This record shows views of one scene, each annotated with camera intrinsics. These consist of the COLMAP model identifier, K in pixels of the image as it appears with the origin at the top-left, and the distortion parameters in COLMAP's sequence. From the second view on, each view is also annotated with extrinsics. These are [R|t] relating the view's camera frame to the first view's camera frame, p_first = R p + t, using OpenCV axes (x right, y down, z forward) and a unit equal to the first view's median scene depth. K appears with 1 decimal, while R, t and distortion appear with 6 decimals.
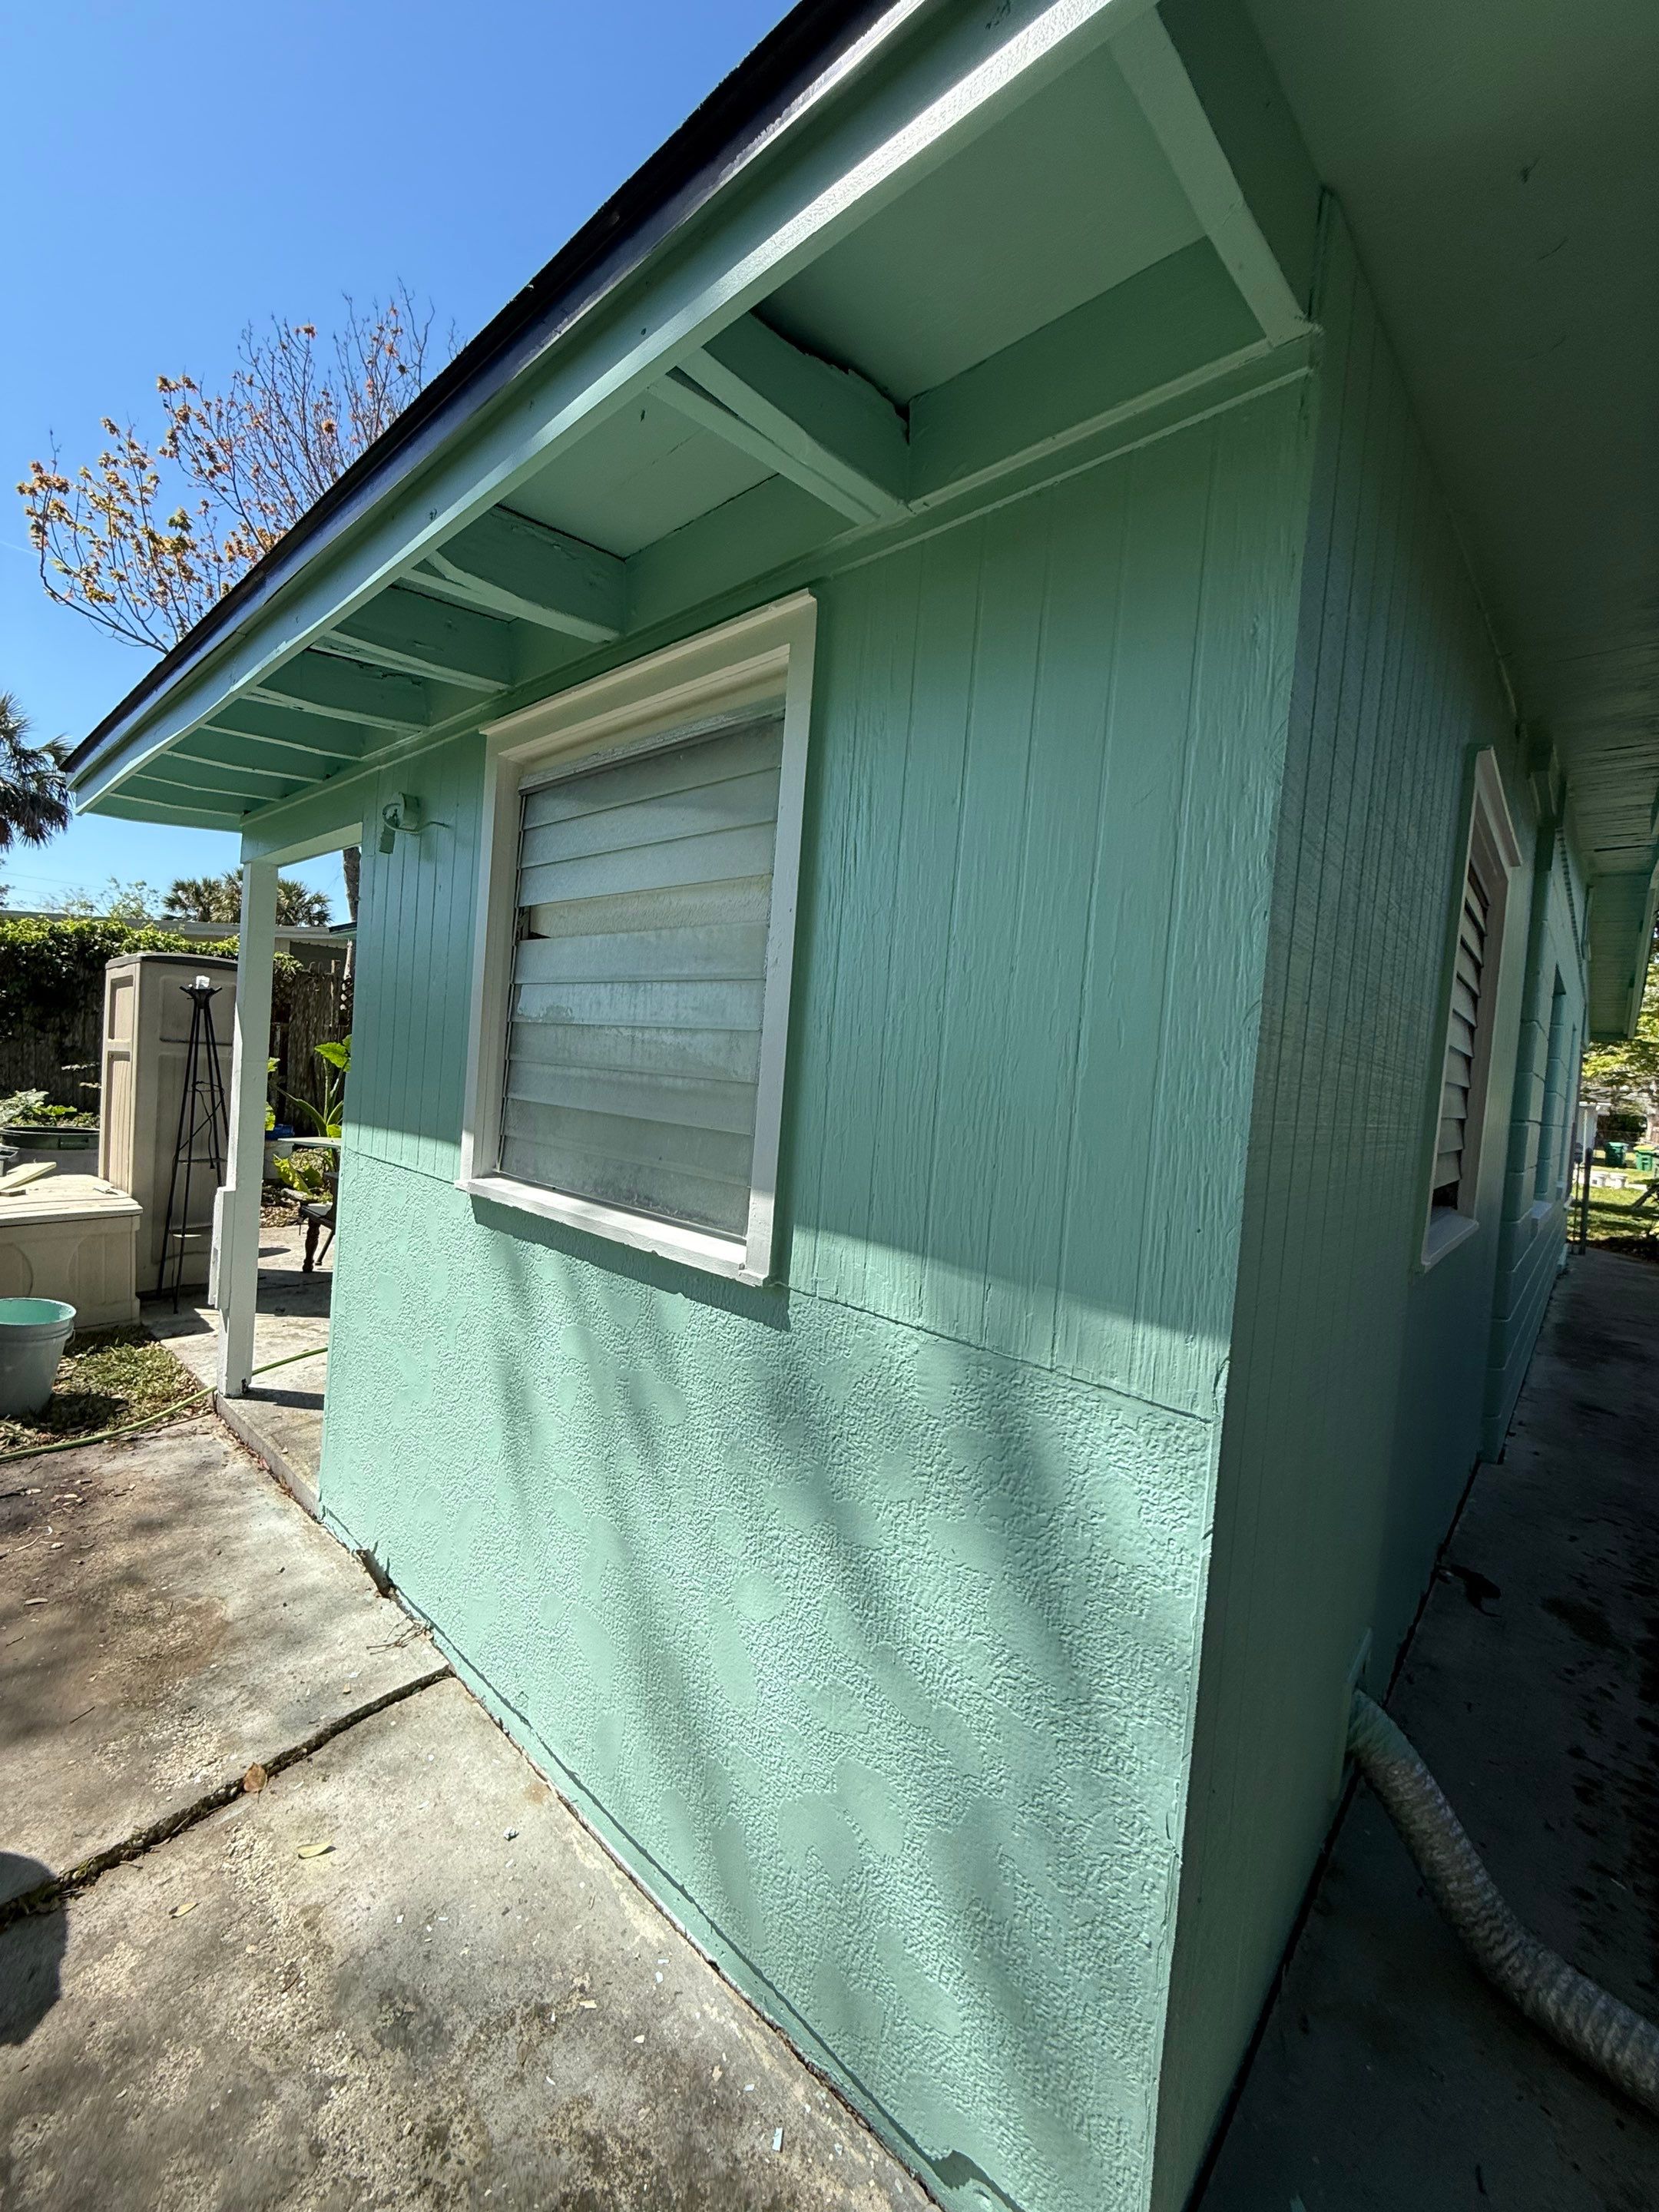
lens RADIAL K [[870.6, 0, 823.9], [0, 870.6, 1102.3], [0, 0, 1]] dist [-0.002487, 0.000616]
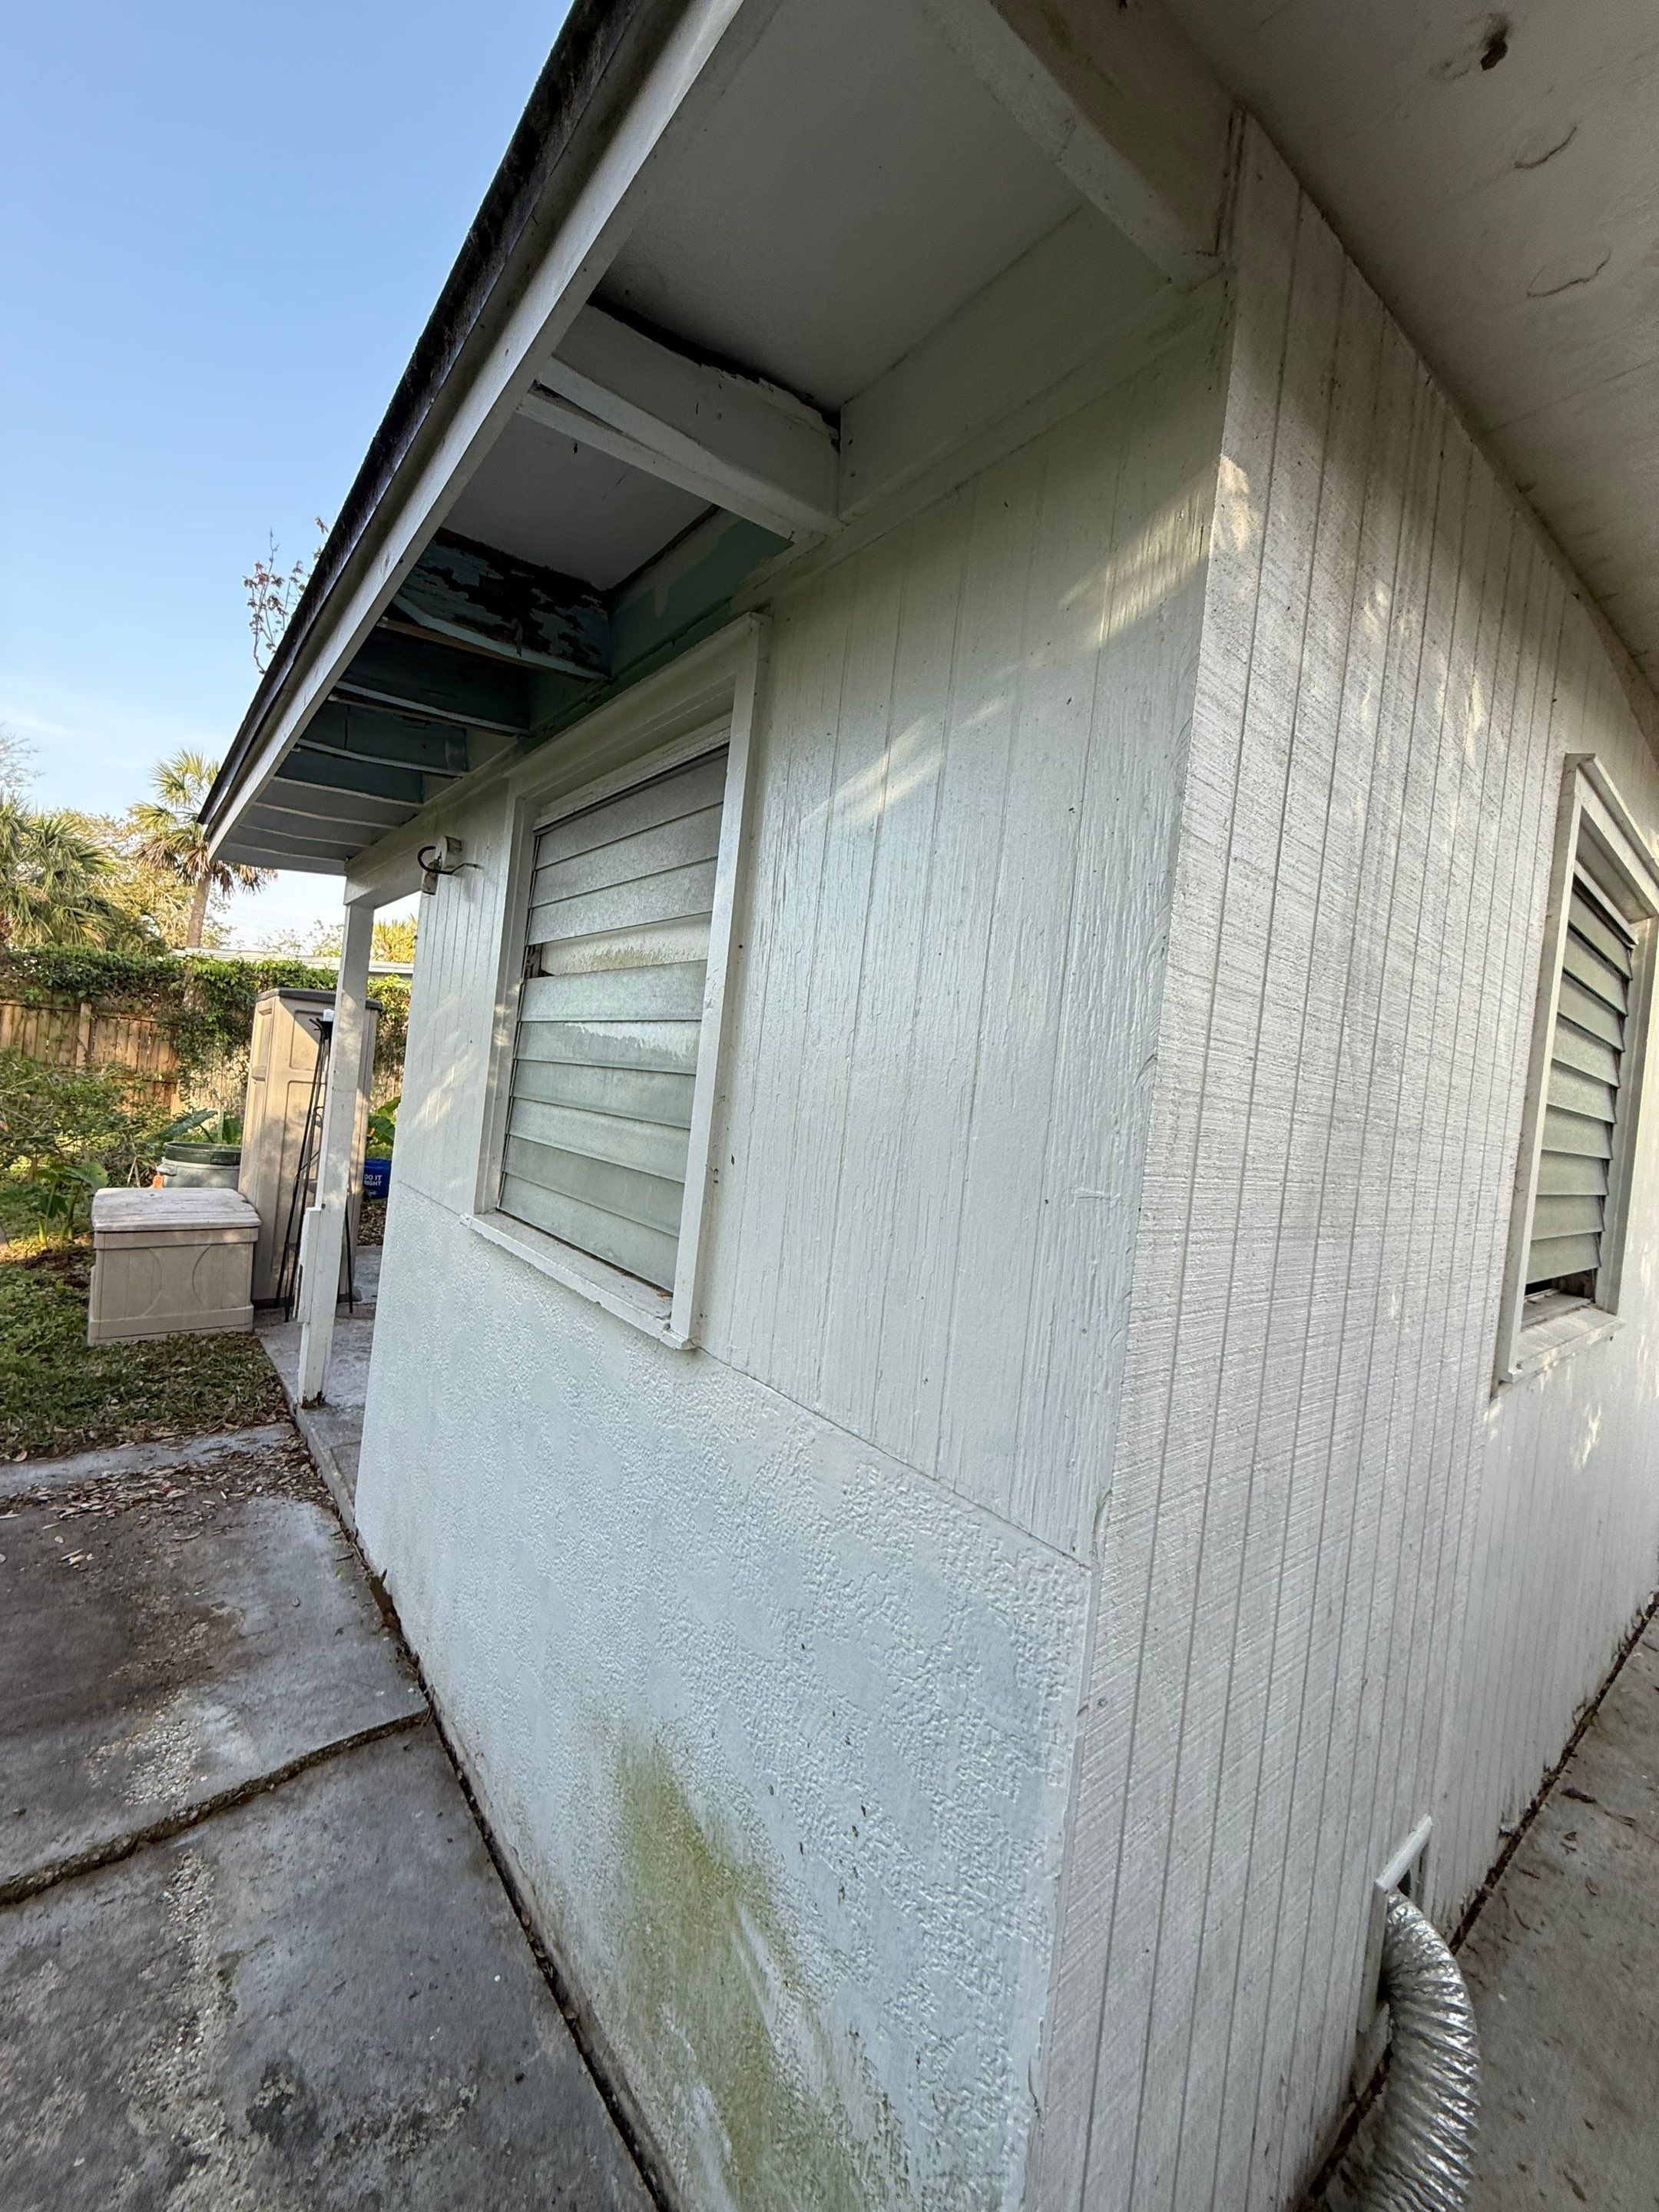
lens RADIAL K [[870.6, 0, 830.8], [0, 870.6, 1102.3], [0, 0, 1]] dist [-0.002487, 0.000616]
pose [[0.988174, 0.028637, -0.150642, 0.219970], [-0.035356, 0.998487, -0.042110, -0.018620], [0.149208, 0.046938, 0.987691, 0.096814]]
